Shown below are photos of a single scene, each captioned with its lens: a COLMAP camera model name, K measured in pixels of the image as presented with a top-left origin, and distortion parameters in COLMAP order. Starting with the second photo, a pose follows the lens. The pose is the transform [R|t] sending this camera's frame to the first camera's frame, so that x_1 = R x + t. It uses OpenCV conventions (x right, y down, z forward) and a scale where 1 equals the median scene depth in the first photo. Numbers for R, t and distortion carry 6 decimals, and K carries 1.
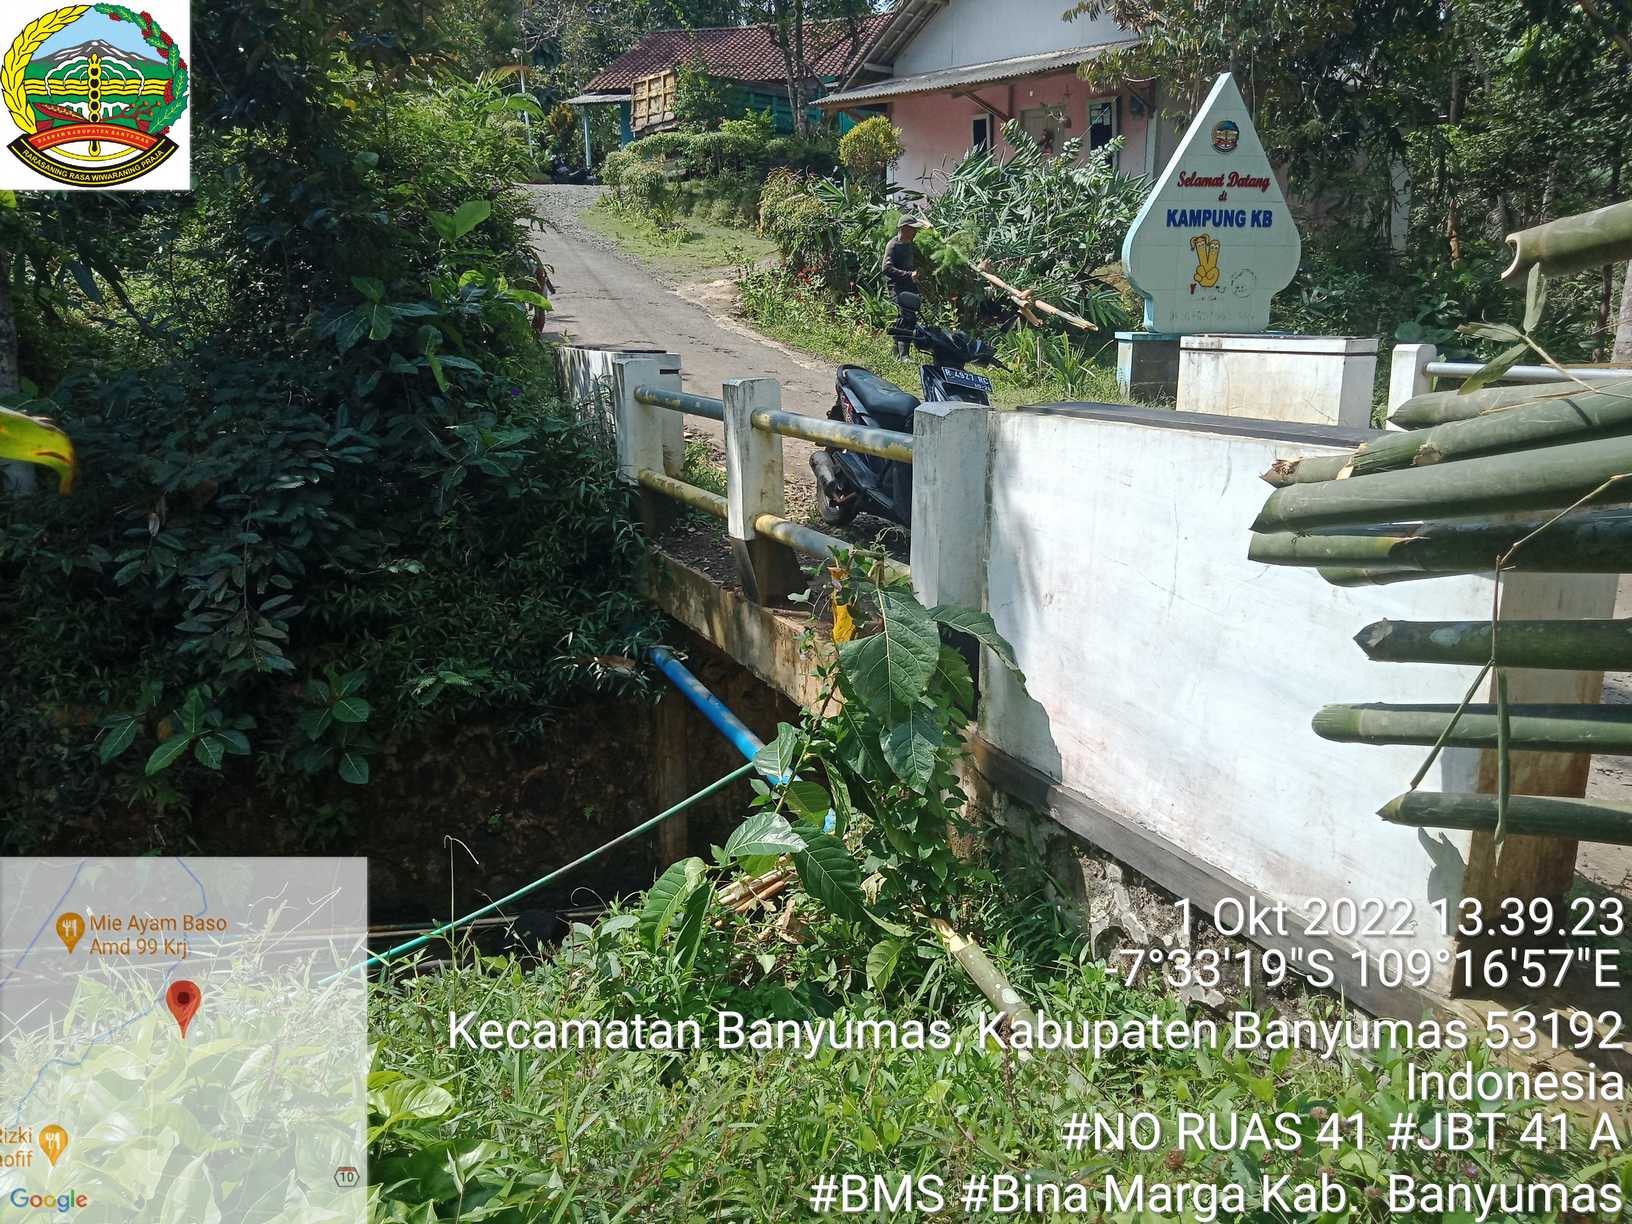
lens RADIAL K [[1195.8, 0, 815.3], [0, 1195.8, 618.8], [0, 0, 1]] dist [0.020904, -0.012593]
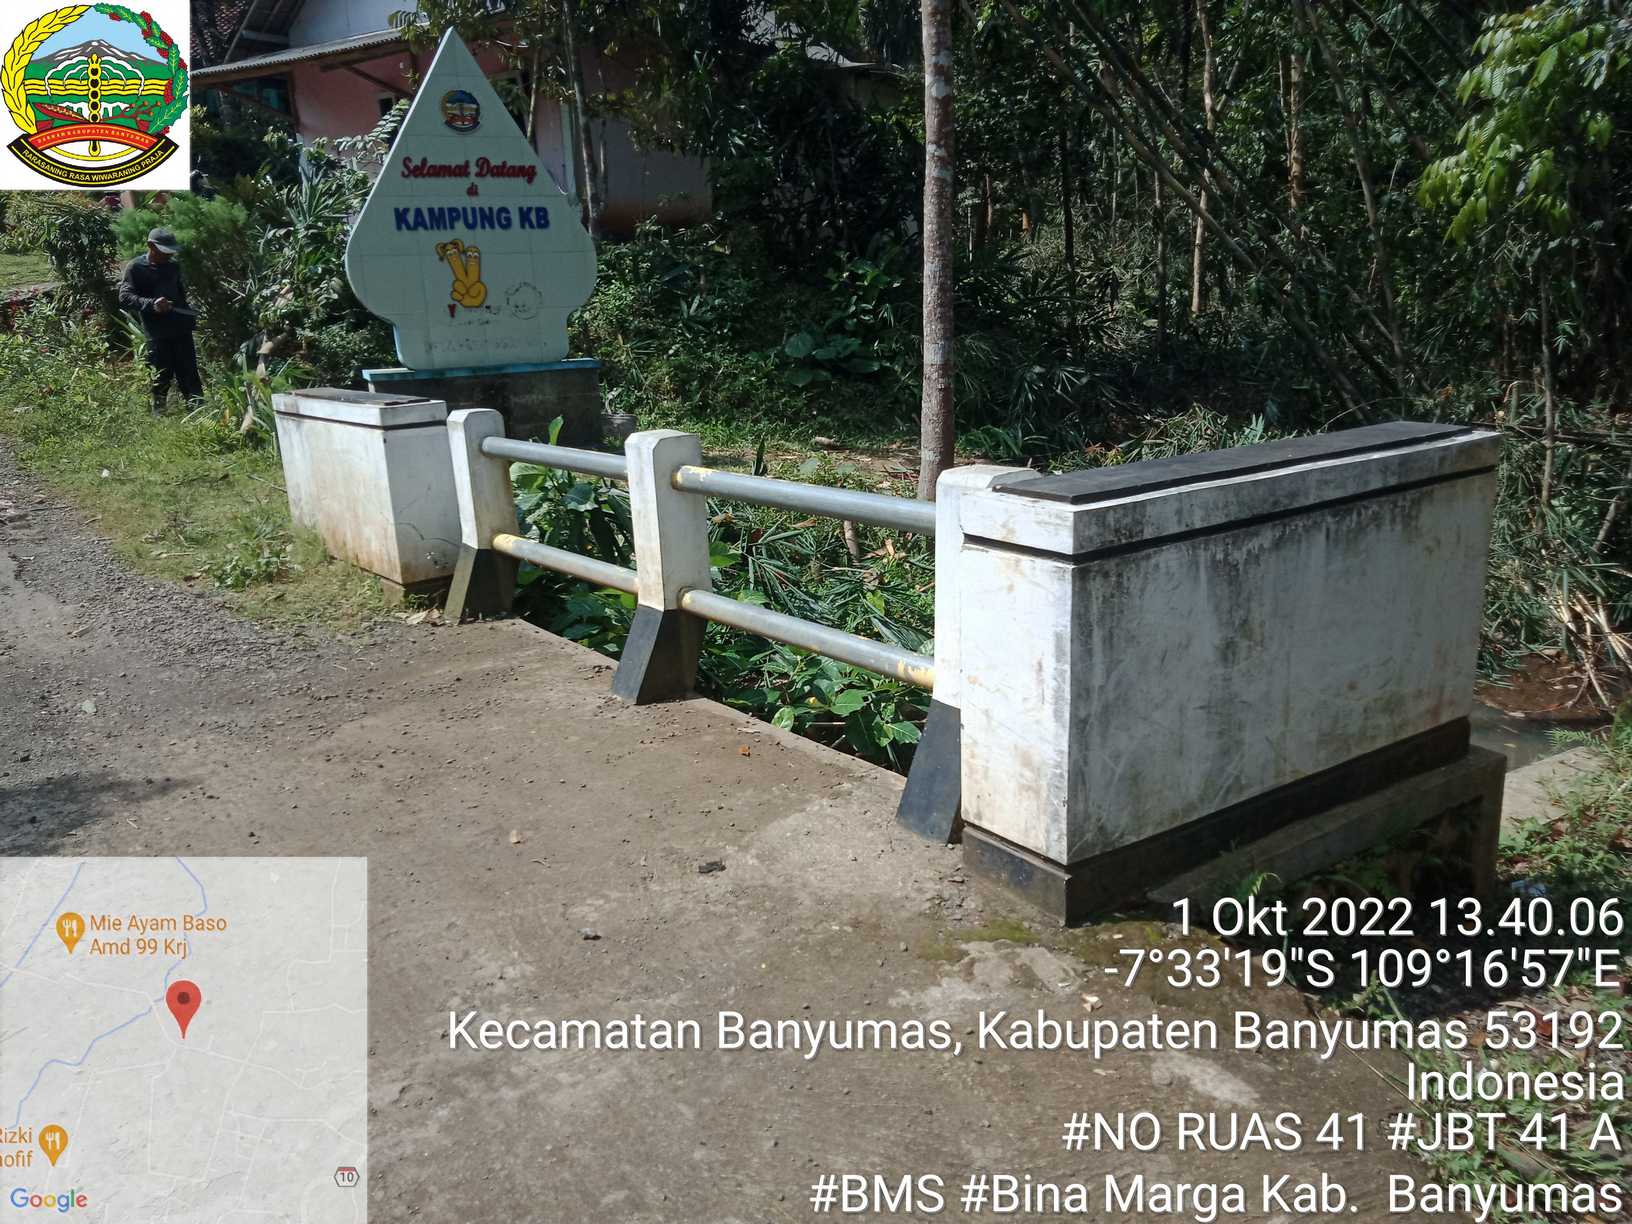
lens RADIAL K [[1195.8, 0, 818.2], [0, 1195.8, 619.8], [0, 0, 1]] dist [0.020904, -0.012593]
pose [[0.968994, -0.099199, 0.226297, 0.352085], [0.097482, 0.995060, 0.018778, -0.070286], [-0.227041, 0.003864, 0.973877, 0.201279]]
